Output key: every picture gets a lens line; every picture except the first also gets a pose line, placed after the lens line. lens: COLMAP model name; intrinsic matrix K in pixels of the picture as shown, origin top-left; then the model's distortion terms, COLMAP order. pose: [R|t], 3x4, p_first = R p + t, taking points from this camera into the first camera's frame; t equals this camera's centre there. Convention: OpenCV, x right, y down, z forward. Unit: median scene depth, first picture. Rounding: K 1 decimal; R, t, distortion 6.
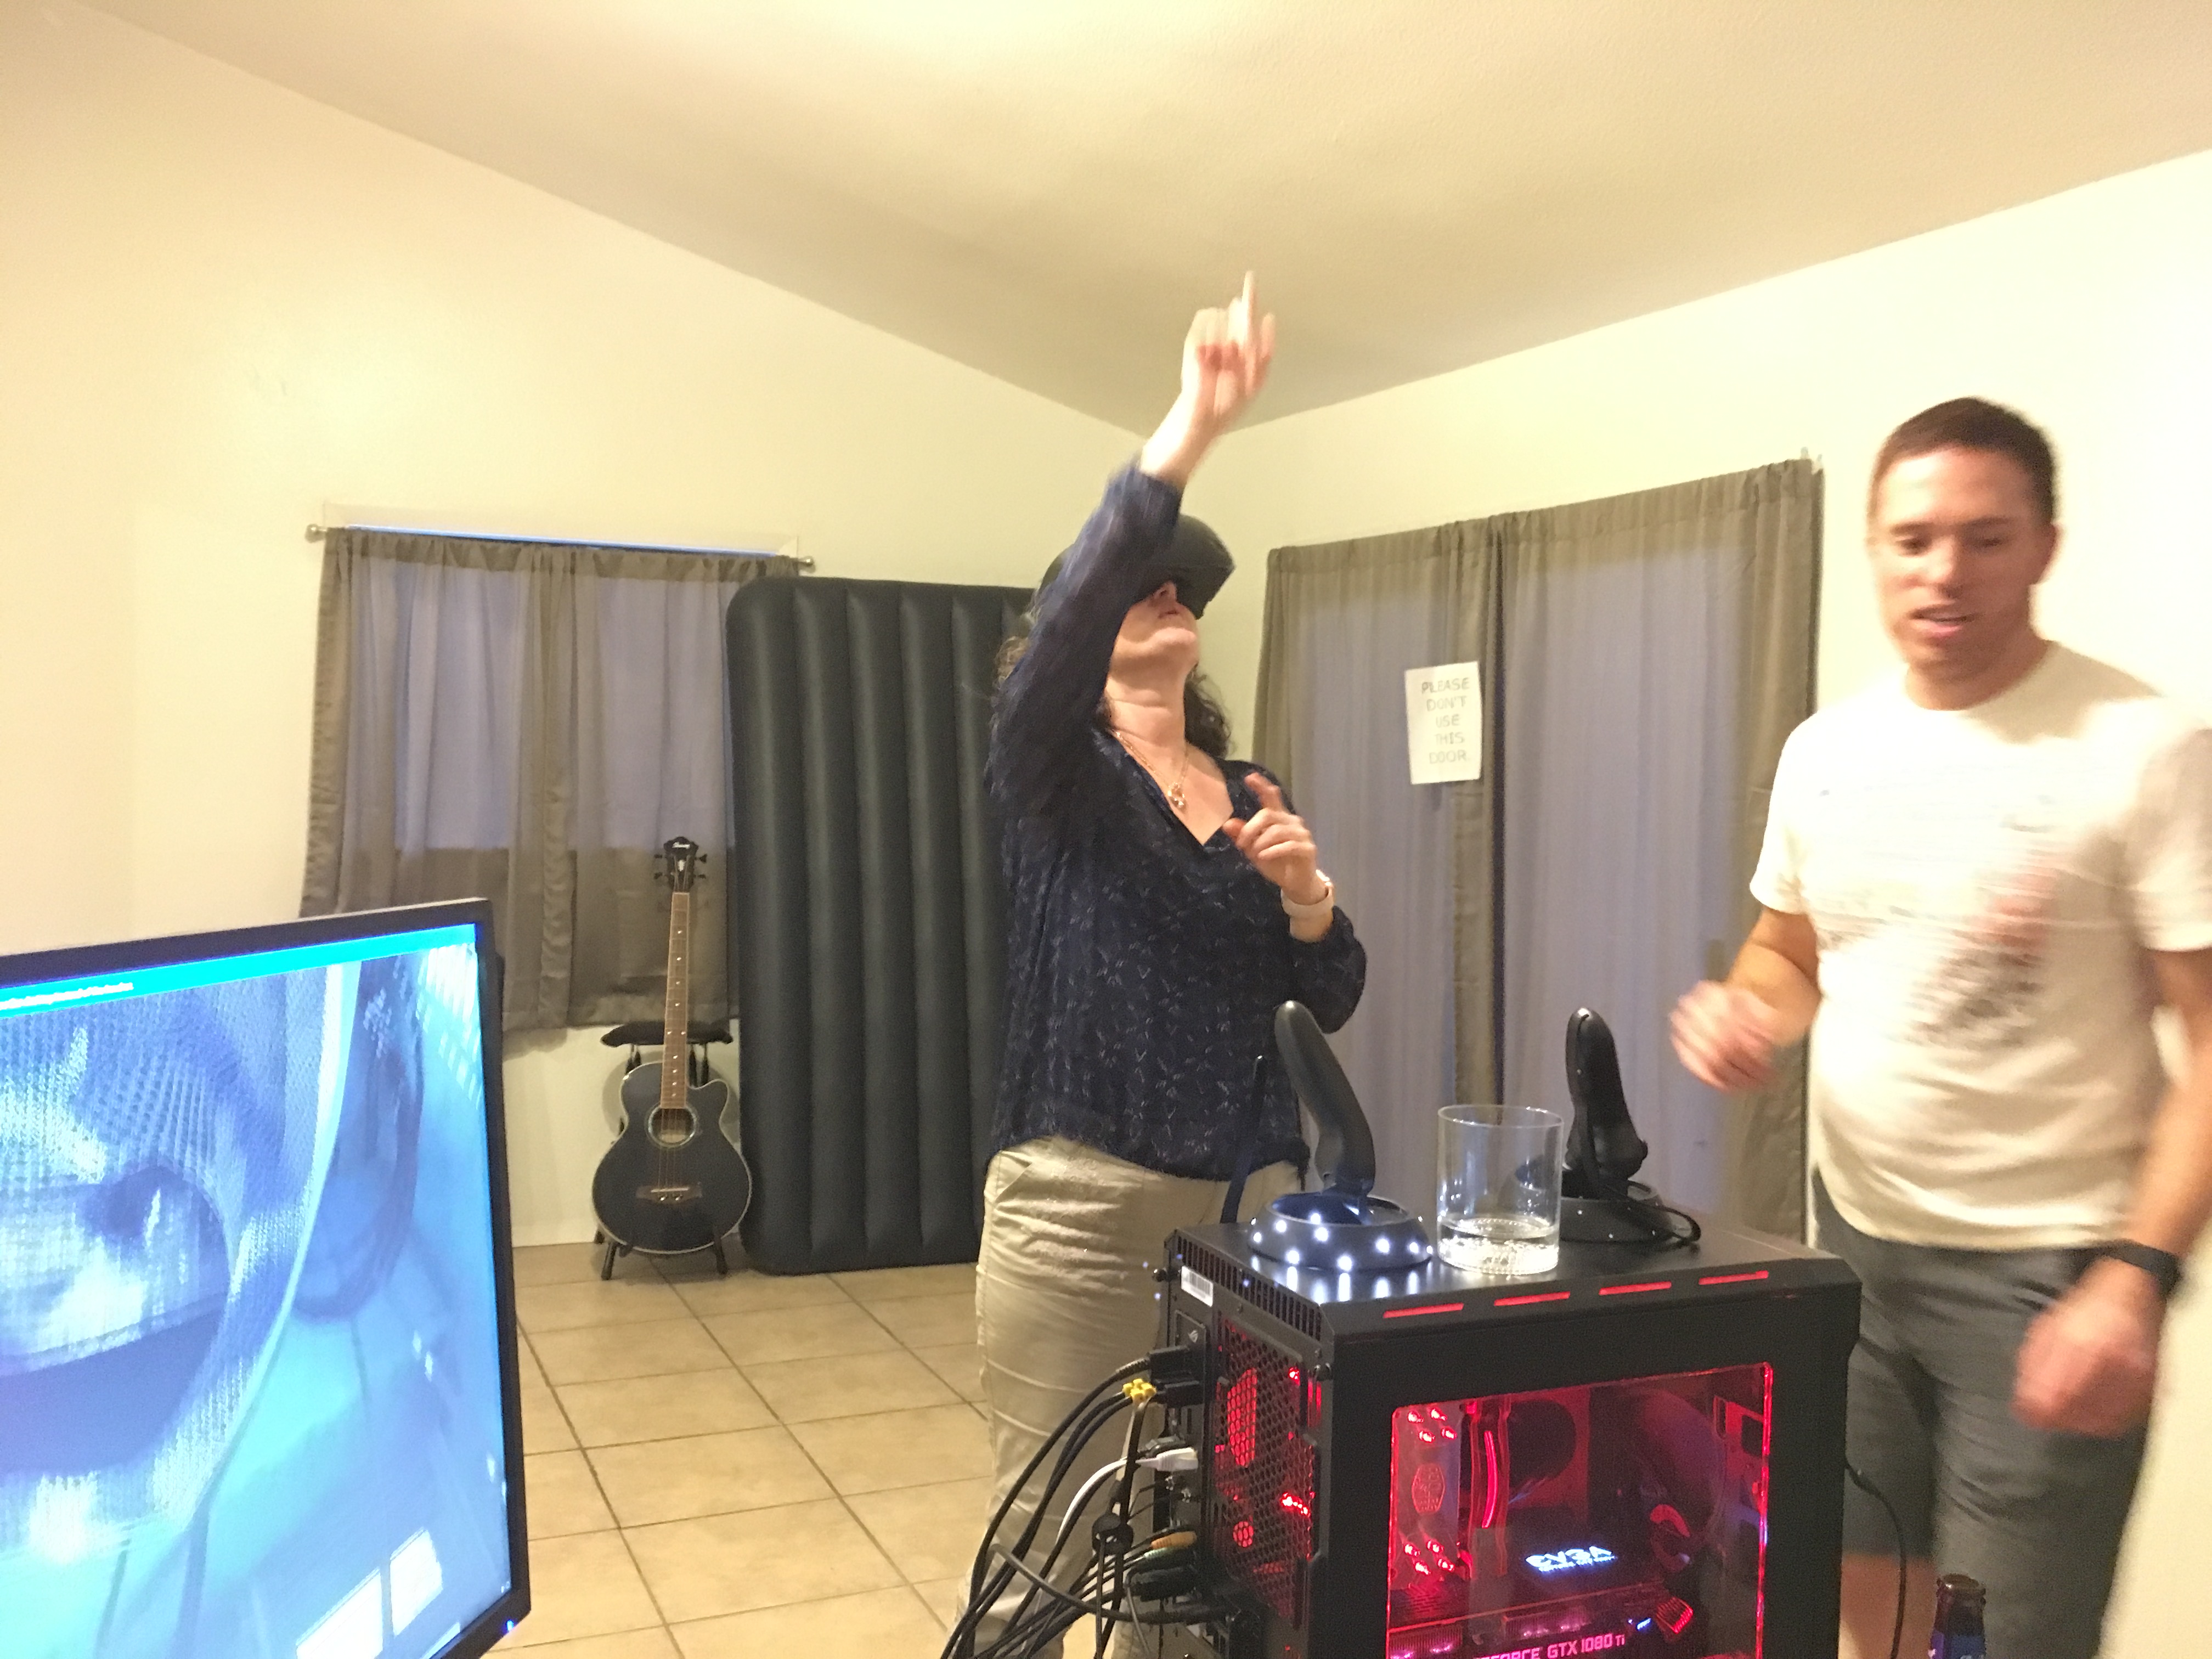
lens RADIAL K [[1929.0, 0, 1095.9], [0, 1929.0, 829.6], [0, 0, 1]] dist [0.089739, -0.114394]
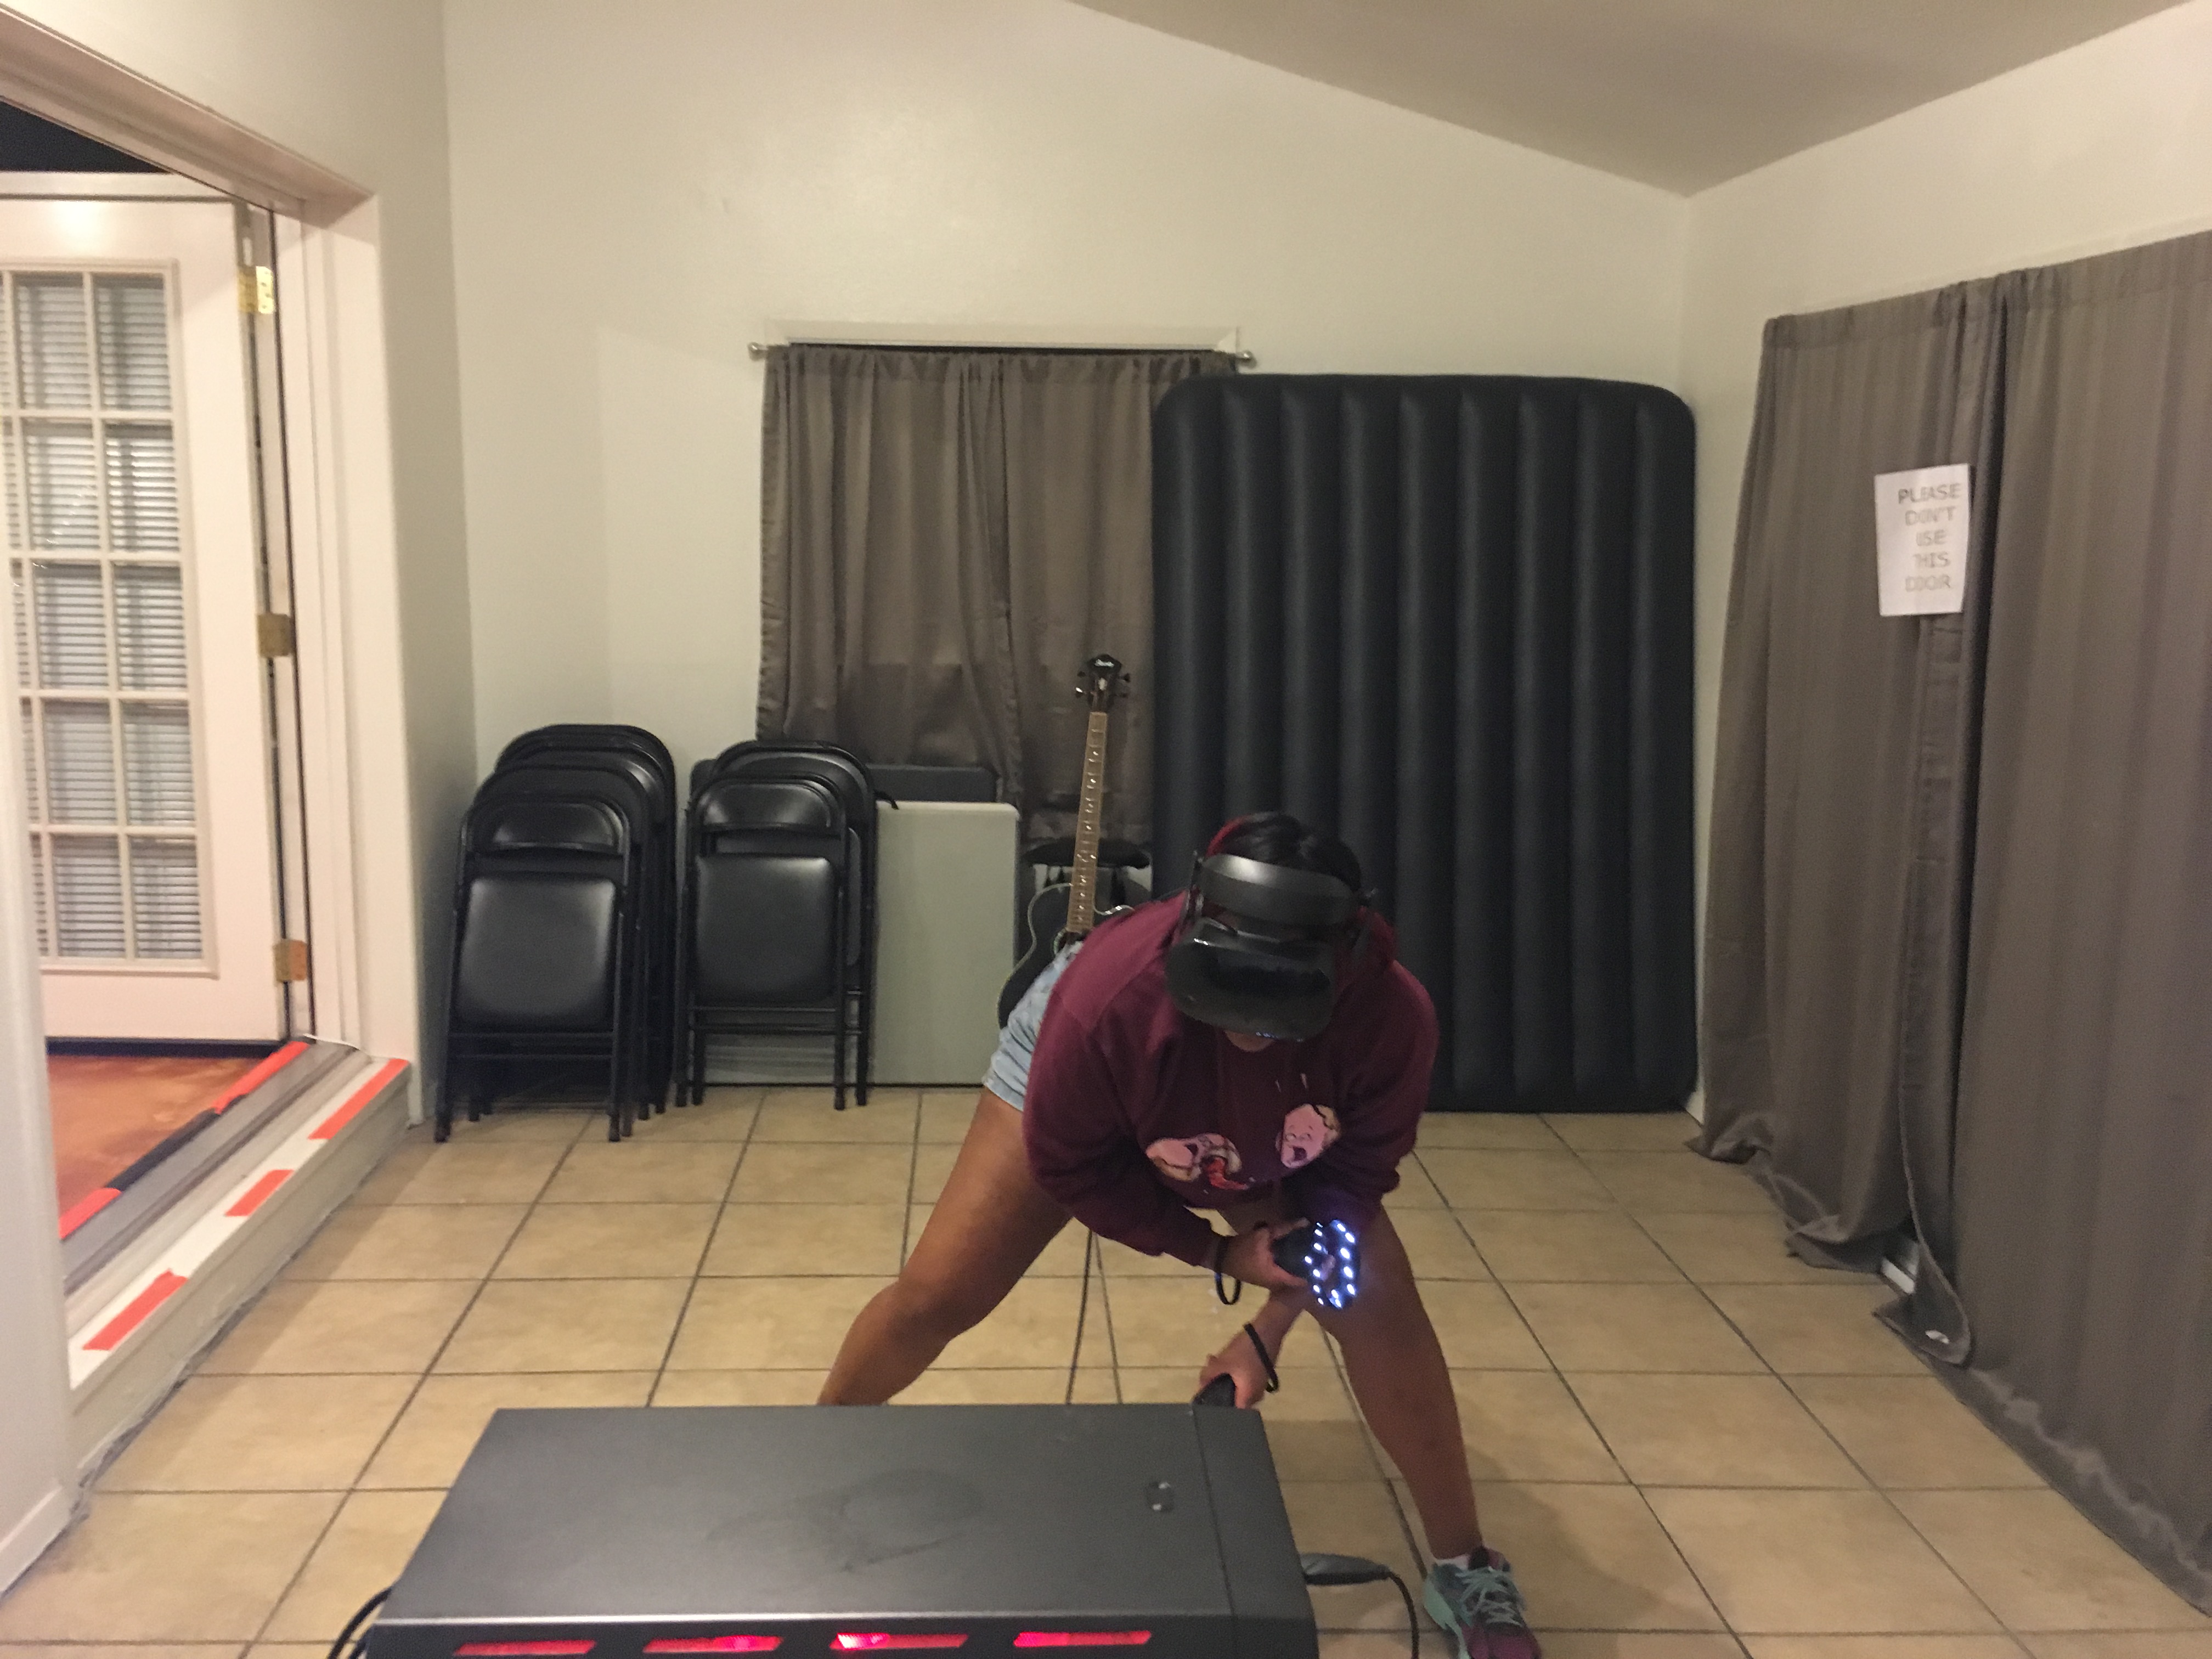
lens RADIAL K [[1911.2, 0, 1099.3], [0, 1911.2, 825.6], [0, 0, 1]] dist [0.087834, -0.124992]
pose [[0.933222, 0.049724, -0.355844, 0.151170], [-0.006093, 0.992426, 0.122696, -0.033952], [0.359249, -0.112334, 0.926456, 0.117424]]
